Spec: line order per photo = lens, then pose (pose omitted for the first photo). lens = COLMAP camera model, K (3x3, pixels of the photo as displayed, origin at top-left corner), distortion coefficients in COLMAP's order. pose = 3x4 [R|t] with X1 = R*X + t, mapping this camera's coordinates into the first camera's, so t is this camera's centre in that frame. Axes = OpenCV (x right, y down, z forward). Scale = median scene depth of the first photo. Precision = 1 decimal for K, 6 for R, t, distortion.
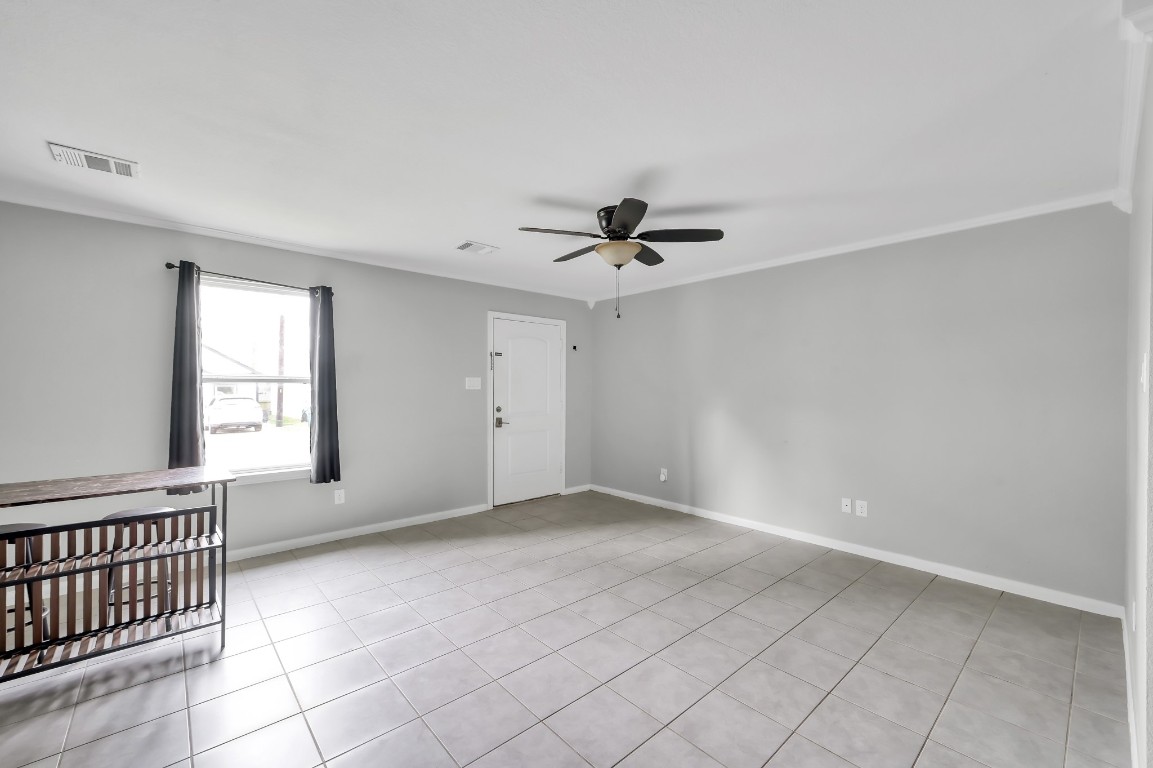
lens RADIAL K [[469.4, 0, 589.7], [0, 469.4, 388.3], [0, 0, 1]] dist [-0.000432, 0.000018]
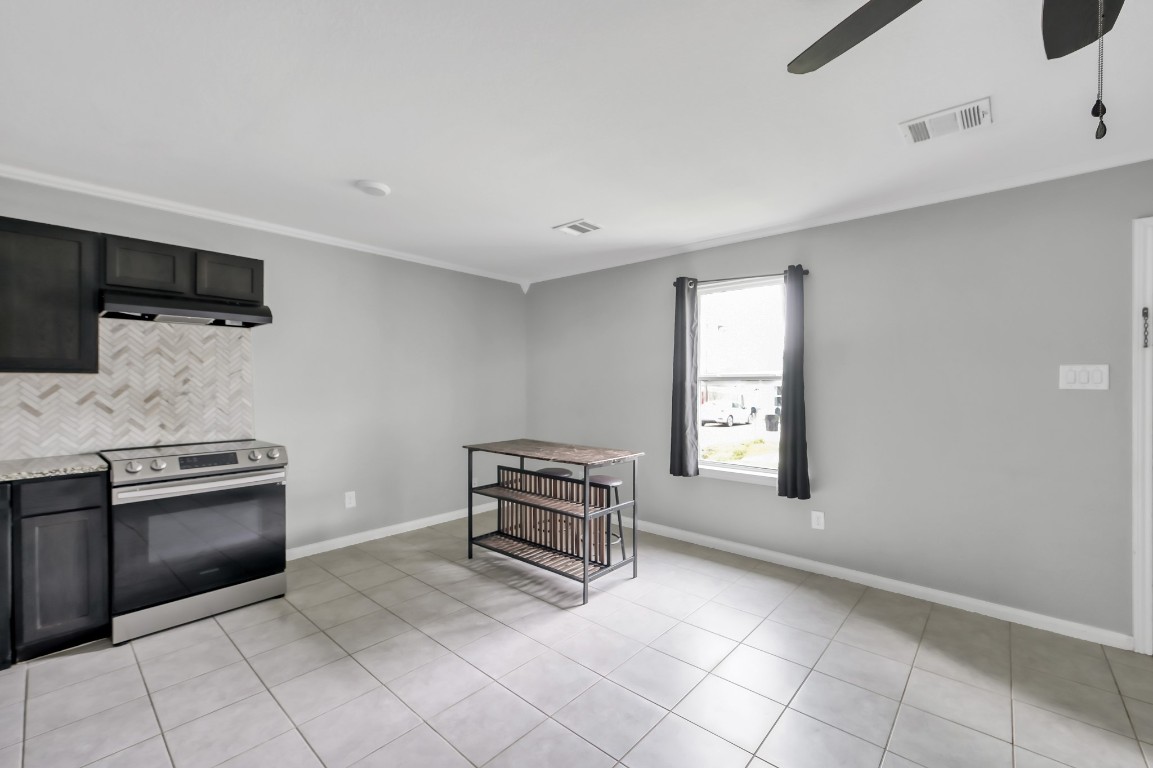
lens RADIAL K [[478.2, 0, 580.9], [0, 478.2, 385.5], [0, 0, 1]] dist [0.001278, -0.000088]
pose [[0.100306, 0.000544, -0.994956, 0.247926], [-0.002787, 0.999996, 0.000266, -0.000198], [0.994953, 0.002747, 0.100308, 0.515197]]
